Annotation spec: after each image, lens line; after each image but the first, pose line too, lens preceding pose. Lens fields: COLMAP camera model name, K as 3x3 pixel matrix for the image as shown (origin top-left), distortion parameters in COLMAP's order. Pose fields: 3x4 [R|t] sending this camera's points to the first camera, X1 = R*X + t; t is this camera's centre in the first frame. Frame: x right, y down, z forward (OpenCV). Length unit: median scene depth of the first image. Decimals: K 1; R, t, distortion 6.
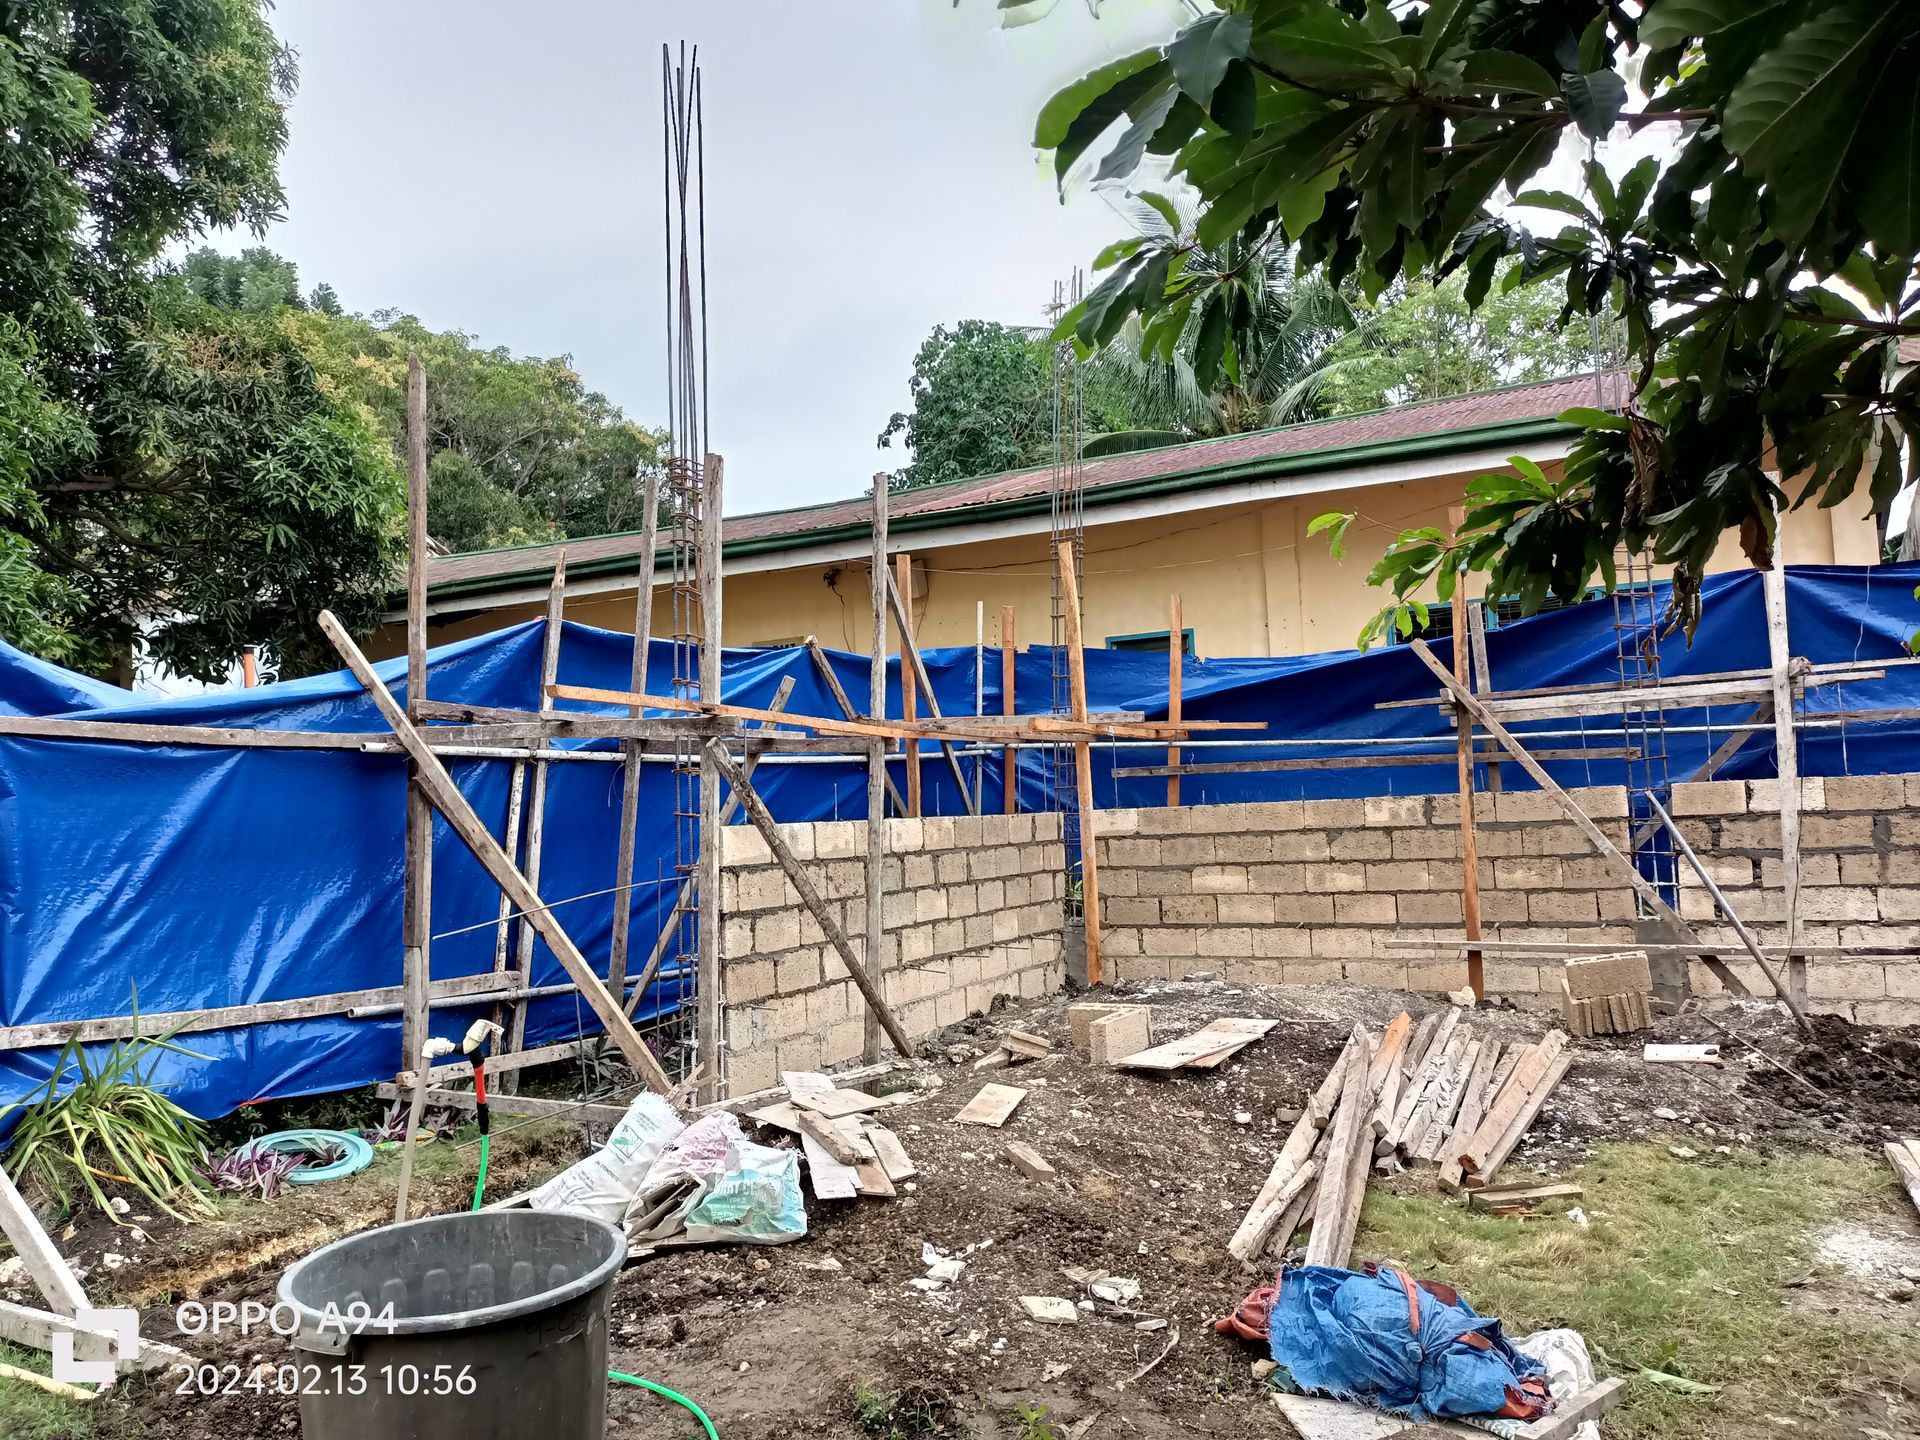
lens RADIAL K [[1414.0, 0, 993.3], [0, 1414.0, 721.1], [0, 0, 1]] dist [0.069814, -0.087744]
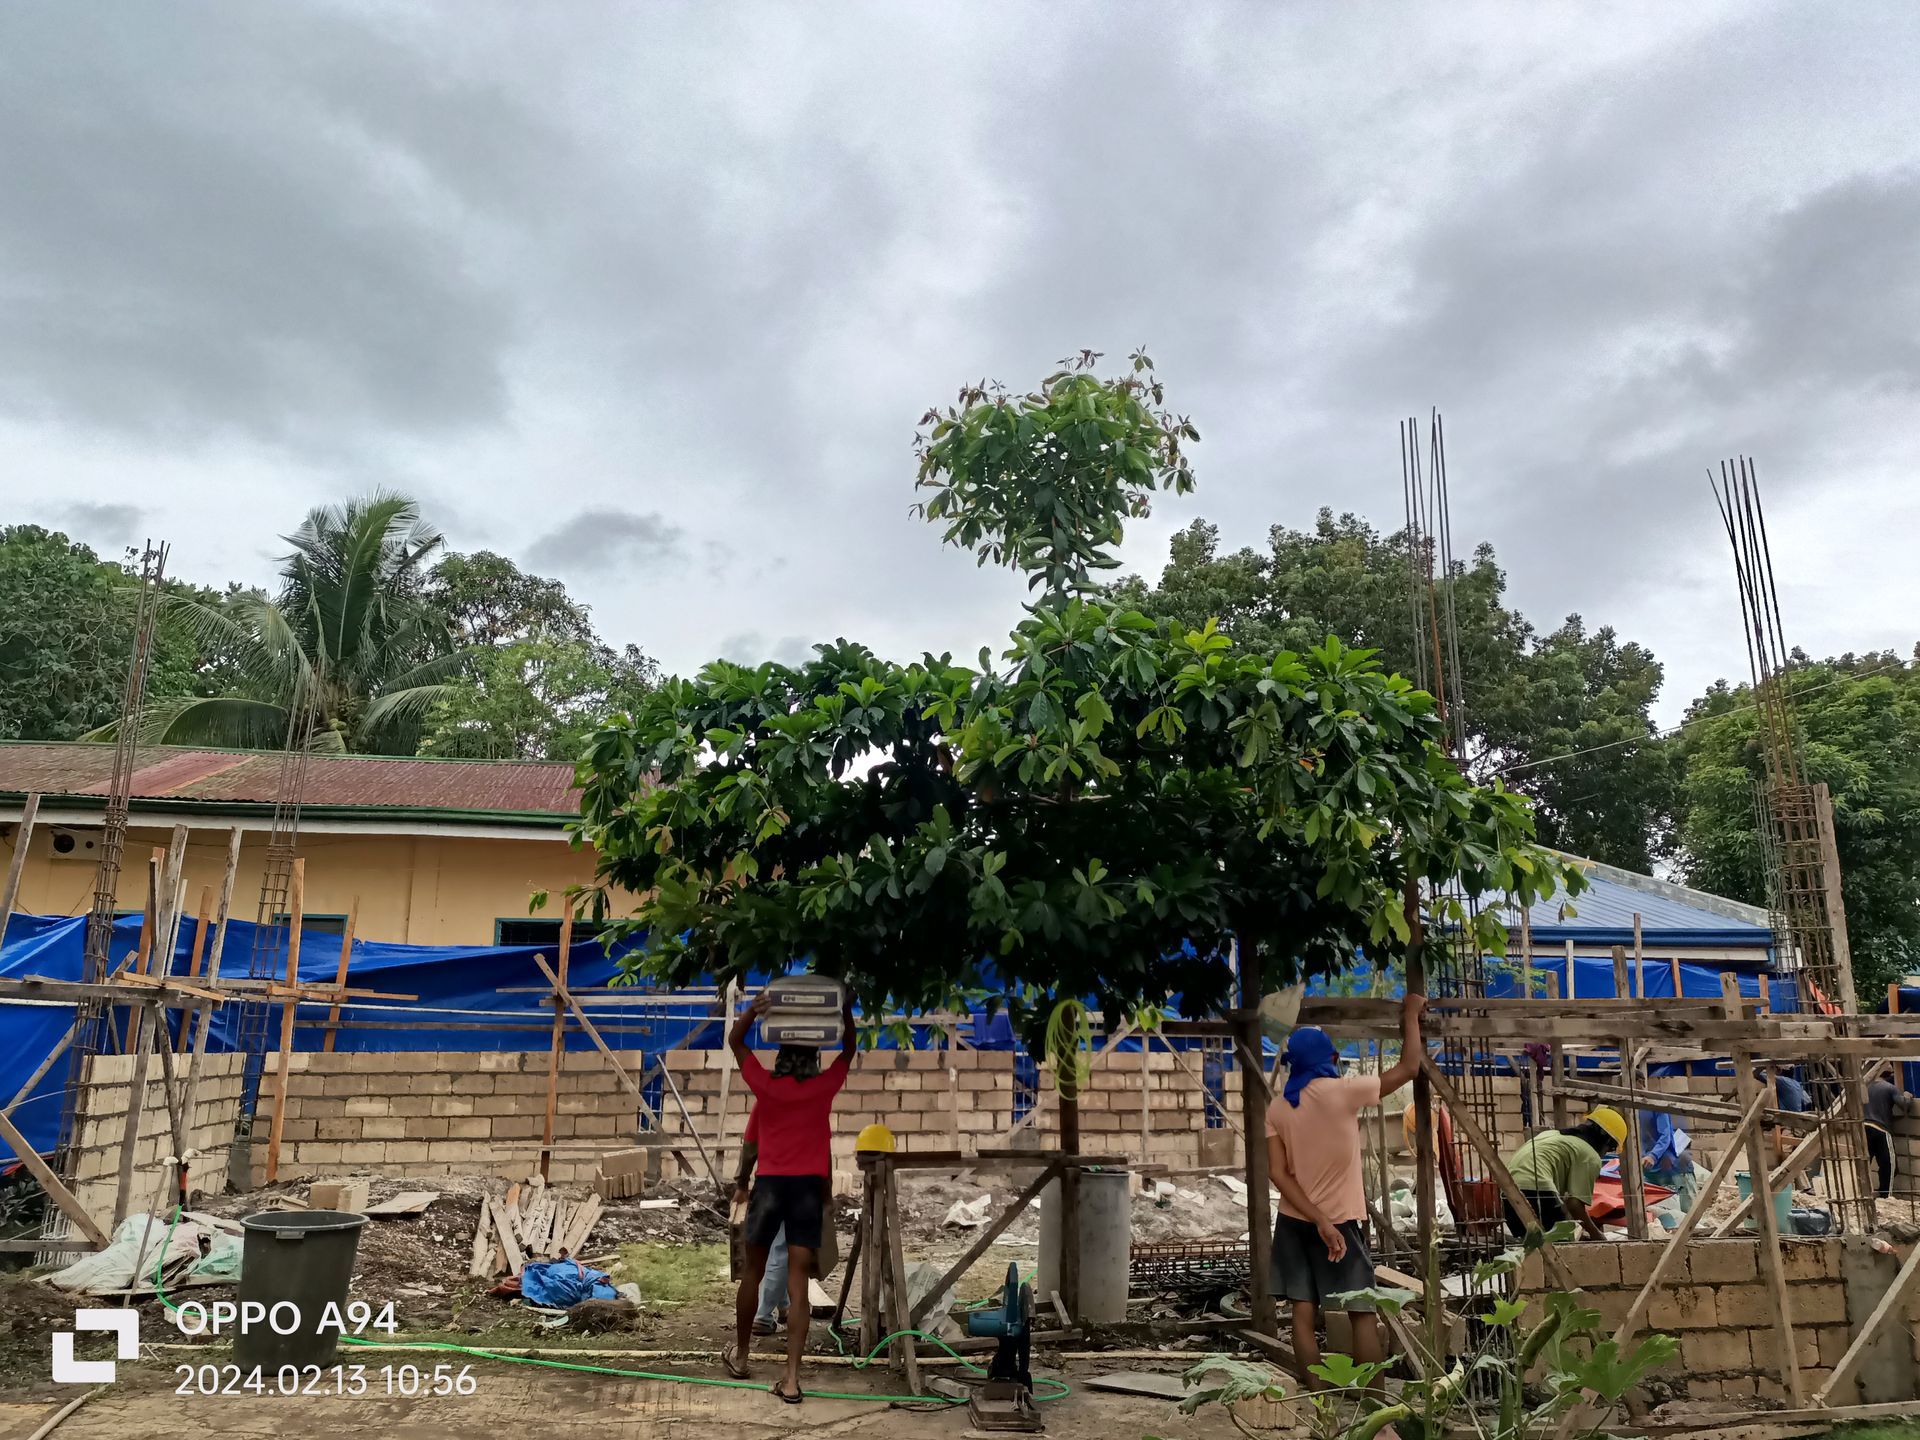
lens RADIAL K [[1414.0, 0, 993.3], [0, 1414.0, 721.1], [0, 0, 1]] dist [0.069814, -0.087744]
pose [[0.763880, 0.188949, 0.617079, -0.340870], [-0.082143, 0.976869, -0.197432, -0.036038], [-0.640110, 0.100125, 0.761731, -0.566948]]
